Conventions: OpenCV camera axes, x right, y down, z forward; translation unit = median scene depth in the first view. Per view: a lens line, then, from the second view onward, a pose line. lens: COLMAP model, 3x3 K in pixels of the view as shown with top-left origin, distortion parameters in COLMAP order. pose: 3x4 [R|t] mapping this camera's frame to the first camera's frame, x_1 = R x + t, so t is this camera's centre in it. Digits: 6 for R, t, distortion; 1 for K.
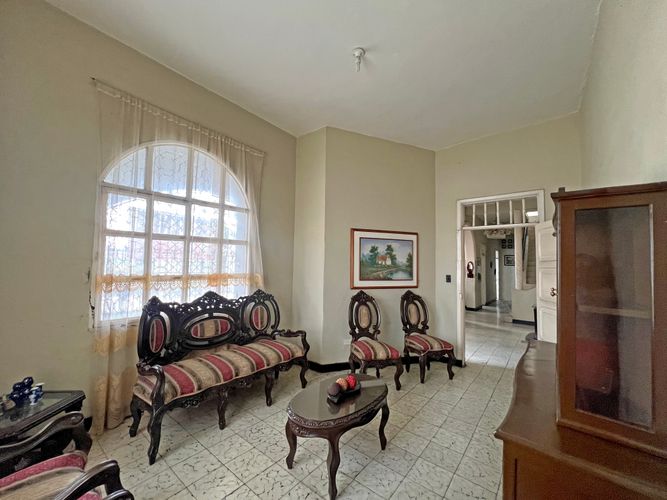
lens RADIAL K [[266.8, 0, 333.3], [0, 266.8, 252.2], [0, 0, 1]] dist [-0.001157, 0.000406]
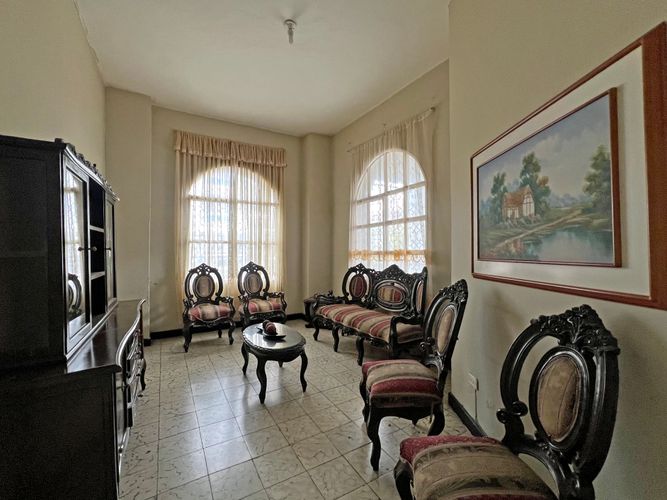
lens RADIAL K [[266.8, 0, 335.0], [0, 266.8, 256.9], [0, 0, 1]] dist [-0.001157, 0.000406]
pose [[-0.296886, -0.000940, -0.954913, 0.590569], [0.038916, 0.999157, -0.013083, 0.092440], [0.954120, -0.041045, -0.296599, 0.862824]]
